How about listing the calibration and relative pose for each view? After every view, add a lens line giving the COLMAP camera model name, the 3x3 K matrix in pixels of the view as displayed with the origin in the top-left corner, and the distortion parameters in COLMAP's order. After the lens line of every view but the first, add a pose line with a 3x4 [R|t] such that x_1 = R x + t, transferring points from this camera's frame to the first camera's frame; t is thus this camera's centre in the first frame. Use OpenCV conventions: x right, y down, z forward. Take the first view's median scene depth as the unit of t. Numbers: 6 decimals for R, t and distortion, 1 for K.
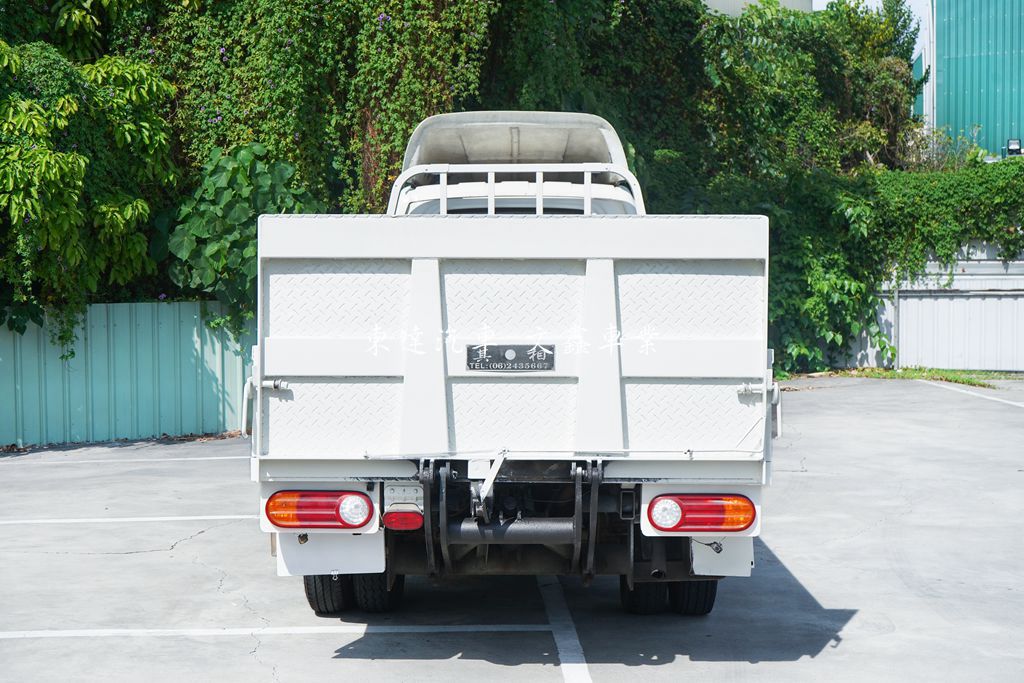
lens RADIAL K [[1355.0, 0, 511.9], [0, 1355.0, 359.7], [0, 0, 1]] dist [-0.022447, 0.055405]
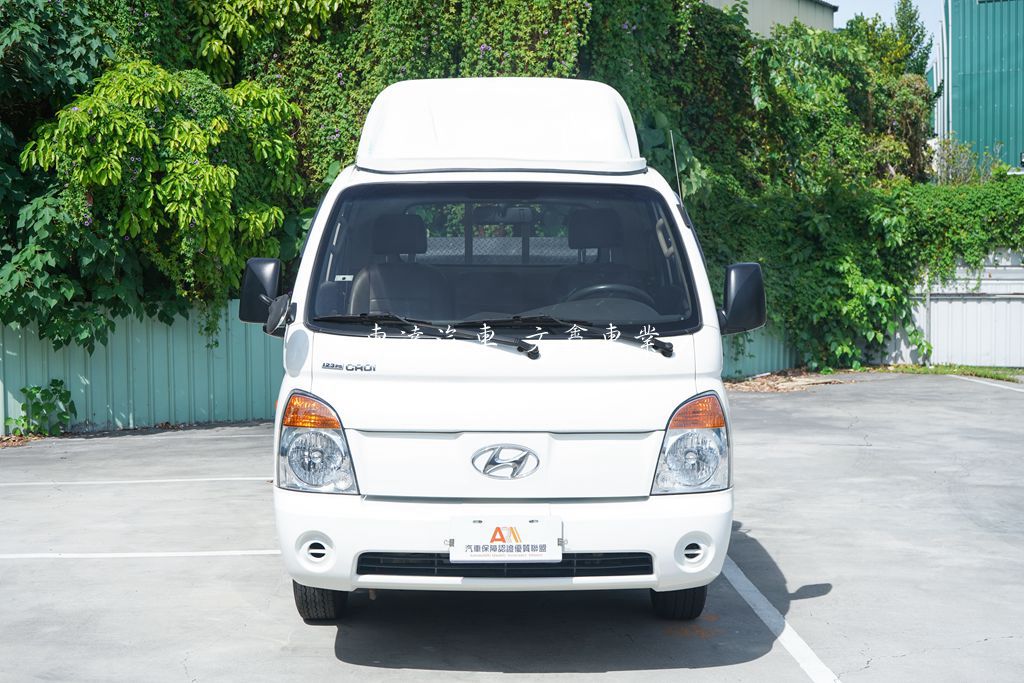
lens RADIAL K [[1371.0, 0, 512.0], [0, 1371.0, 341.5], [0, 0, 1]] dist [-0.015620, -0.004349]
pose [[0.999983, 0.004975, 0.002988, -0.073390], [-0.004916, 0.999805, -0.019141, 0.013577], [-0.003082, 0.019126, 0.999812, -0.134490]]
